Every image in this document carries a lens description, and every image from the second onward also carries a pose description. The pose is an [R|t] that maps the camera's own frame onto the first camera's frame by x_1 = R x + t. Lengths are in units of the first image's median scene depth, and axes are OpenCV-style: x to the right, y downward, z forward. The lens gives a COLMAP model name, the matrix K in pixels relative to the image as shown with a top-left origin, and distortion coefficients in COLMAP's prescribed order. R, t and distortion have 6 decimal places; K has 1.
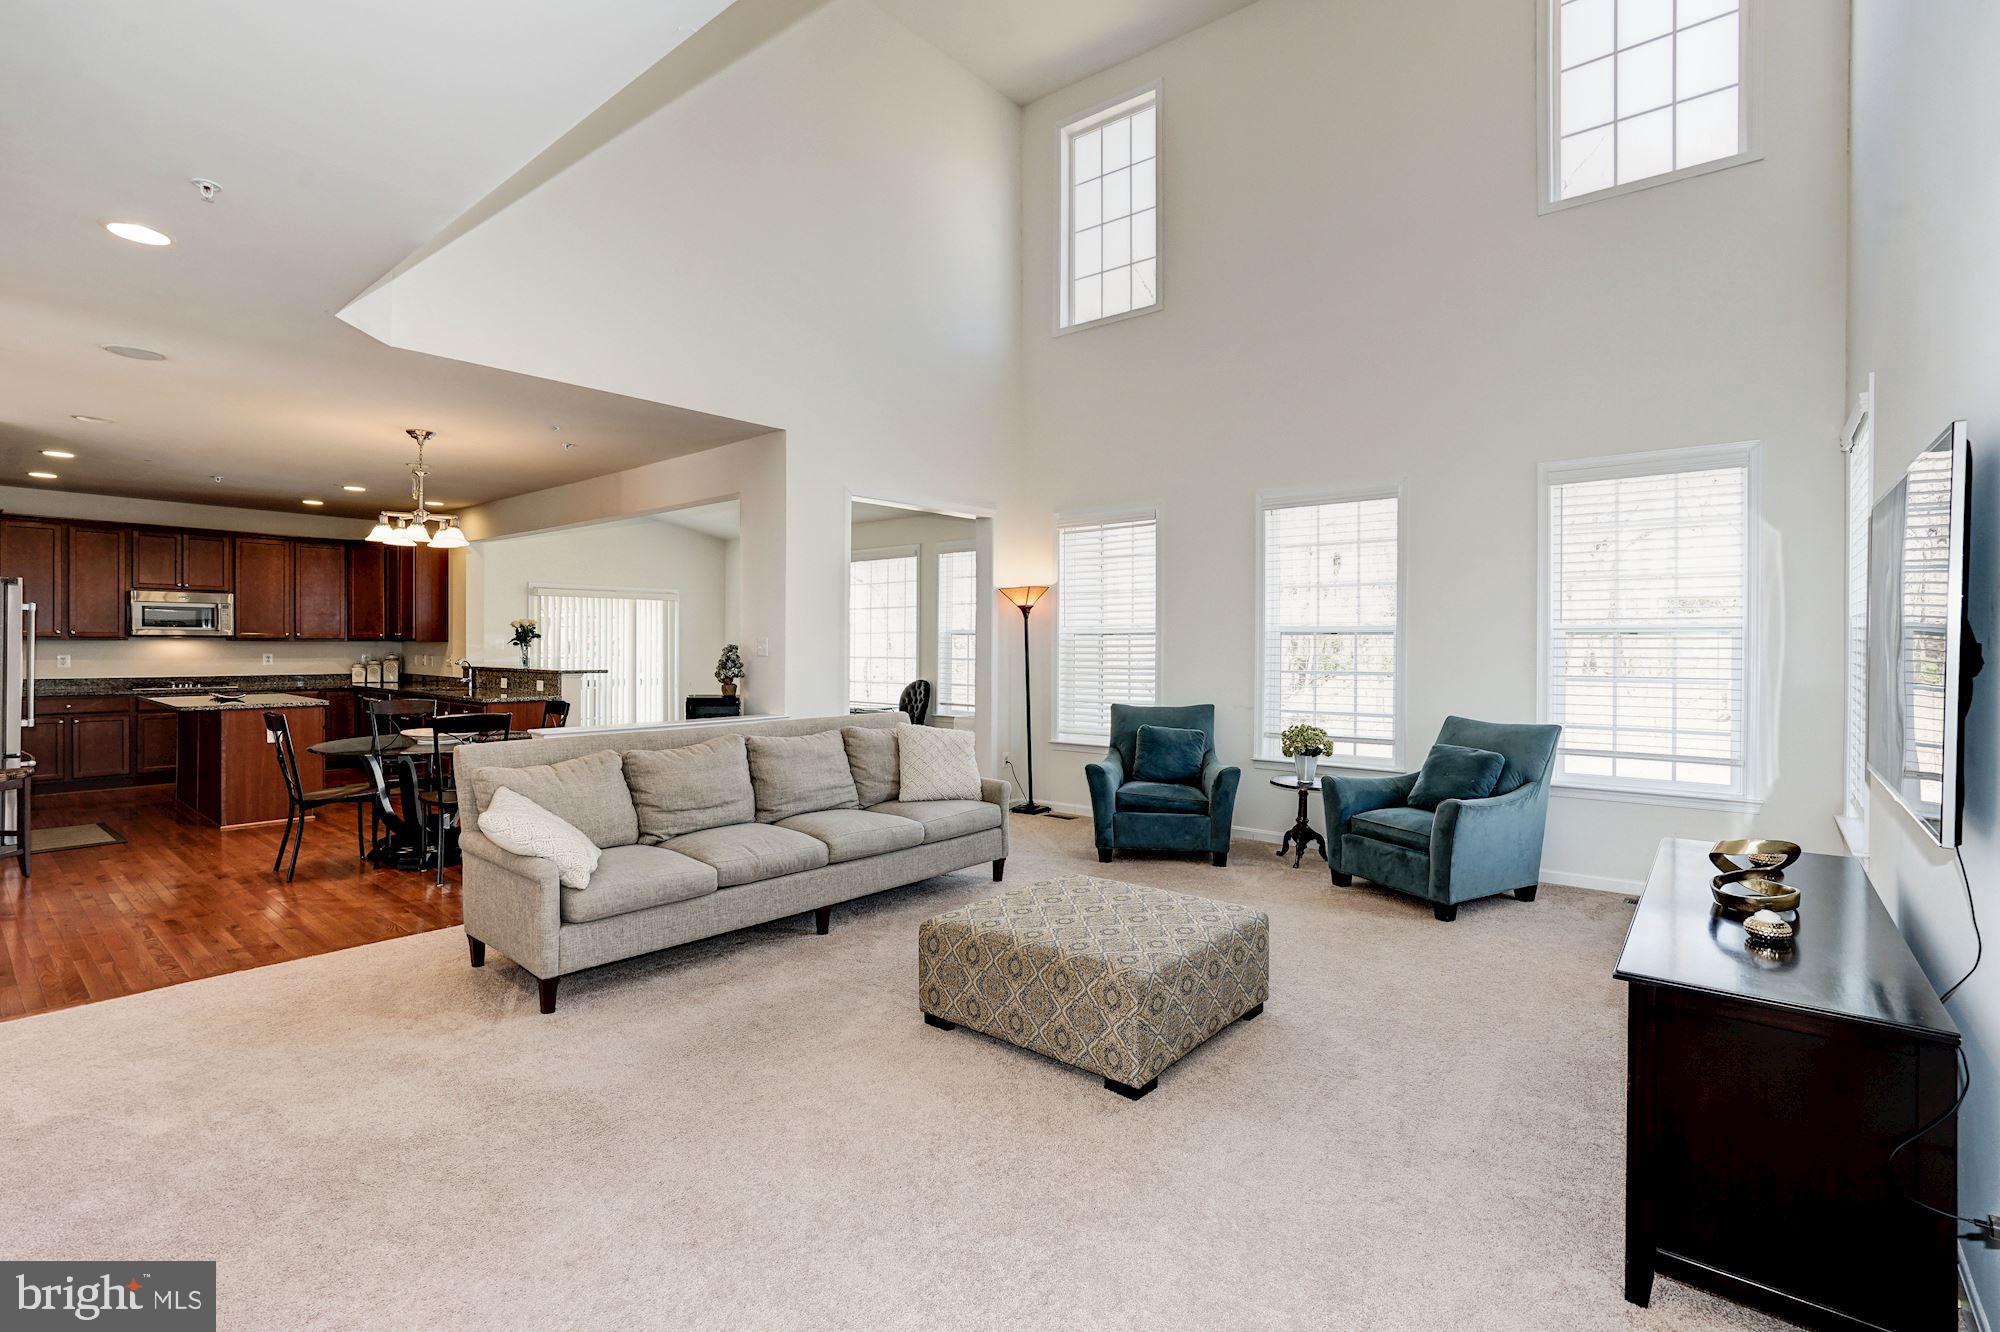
lens RADIAL K [[921.0, 0, 996.3], [0, 921.0, 647.1], [0, 0, 1]] dist [-0.044898, 0.023849]
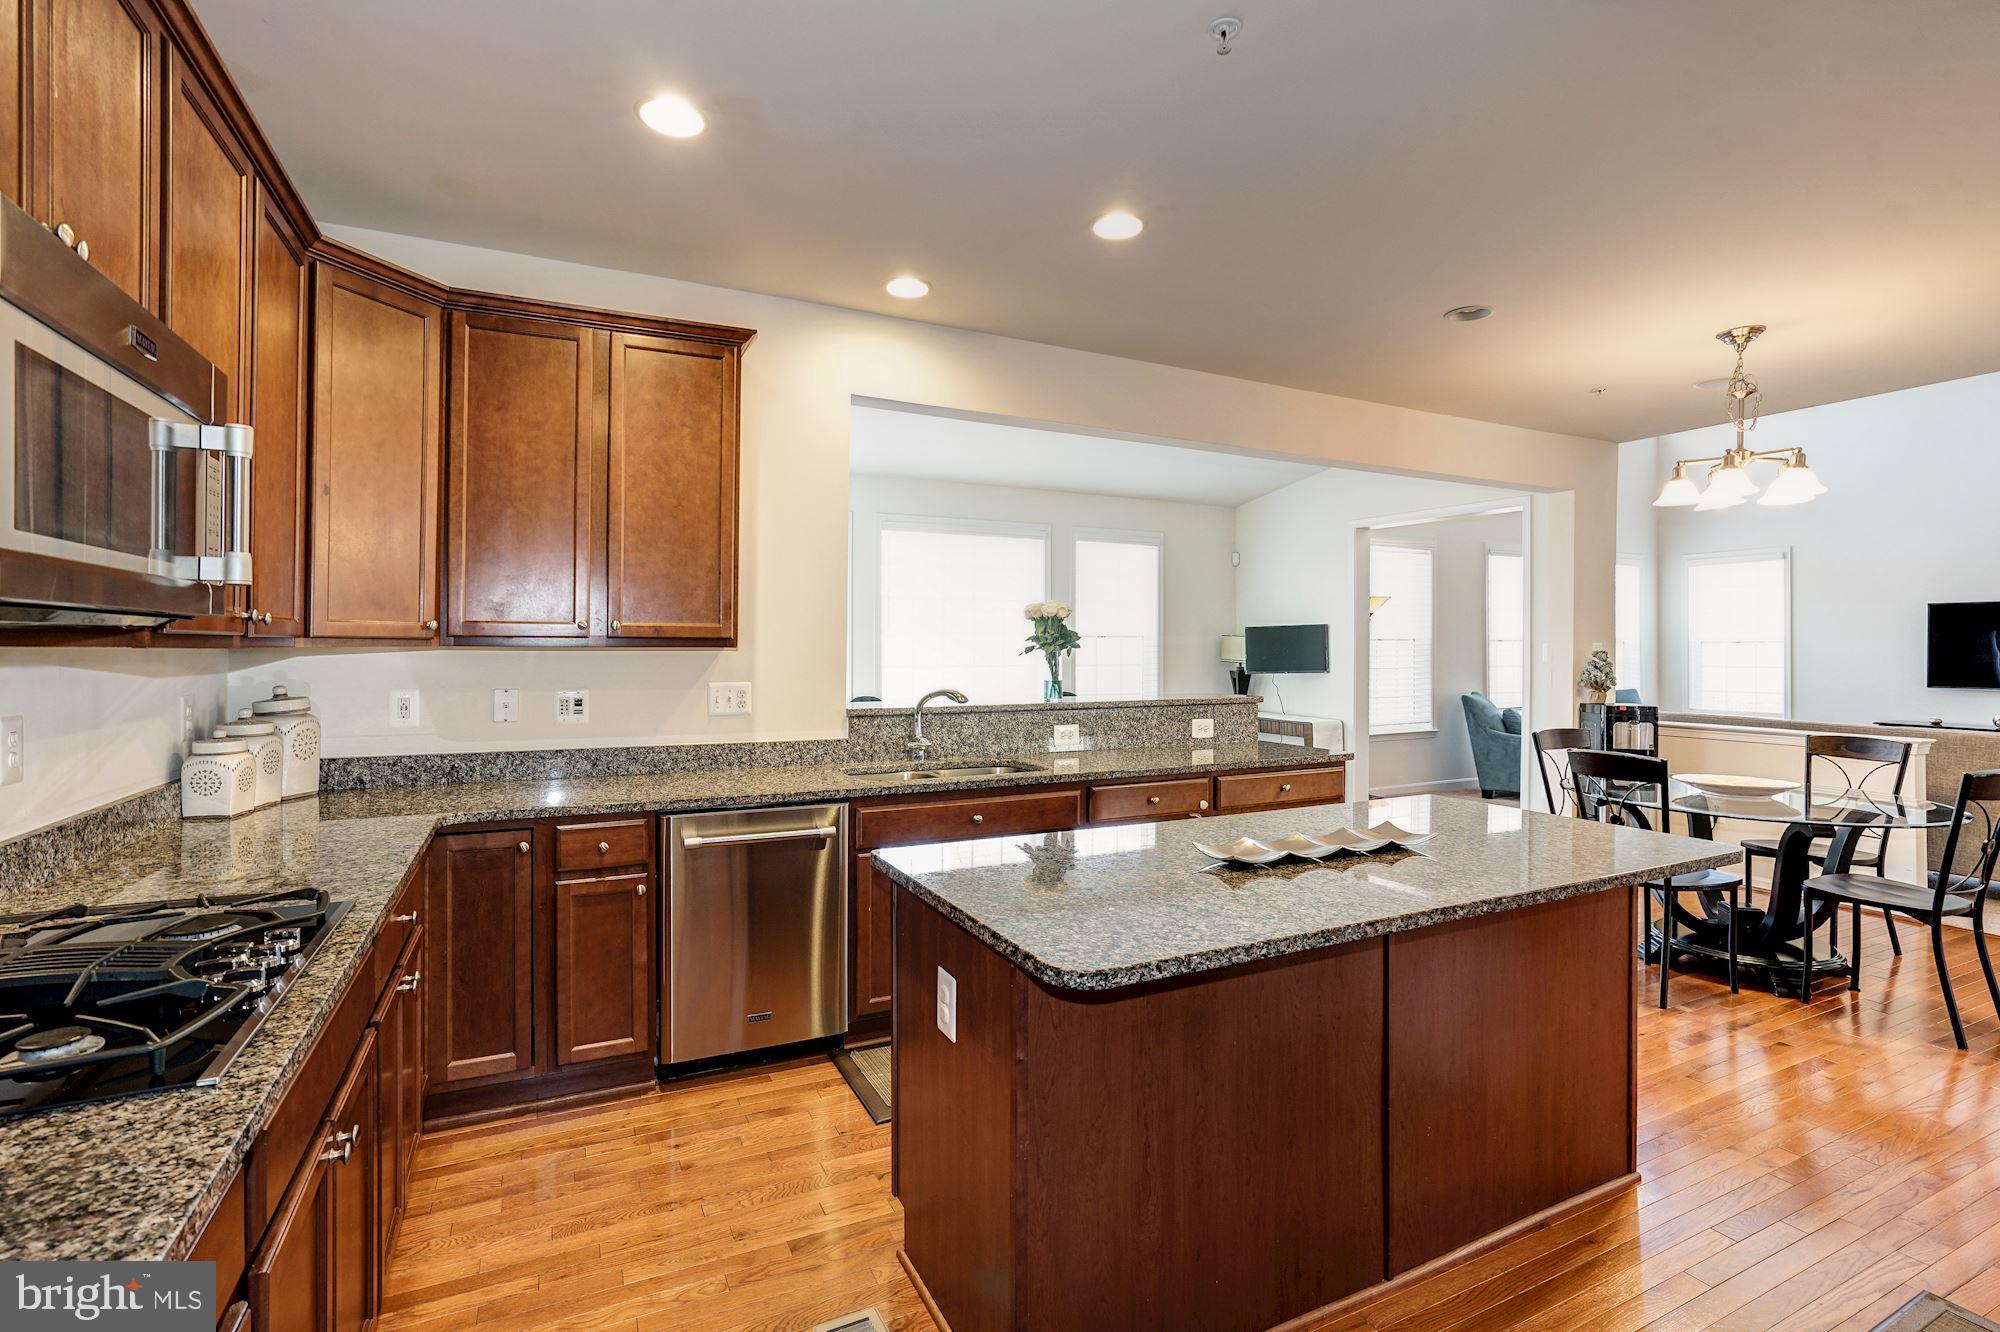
lens RADIAL K [[921.0, 0, 996.3], [0, 921.0, 647.1], [0, 0, 1]] dist [-0.044898, 0.023849]
pose [[0.401759, 0.001292, 0.915745, -1.027228], [0.005703, 0.999976, -0.003913, -0.004264], [-0.915728, 0.006794, 0.401742, 0.874160]]
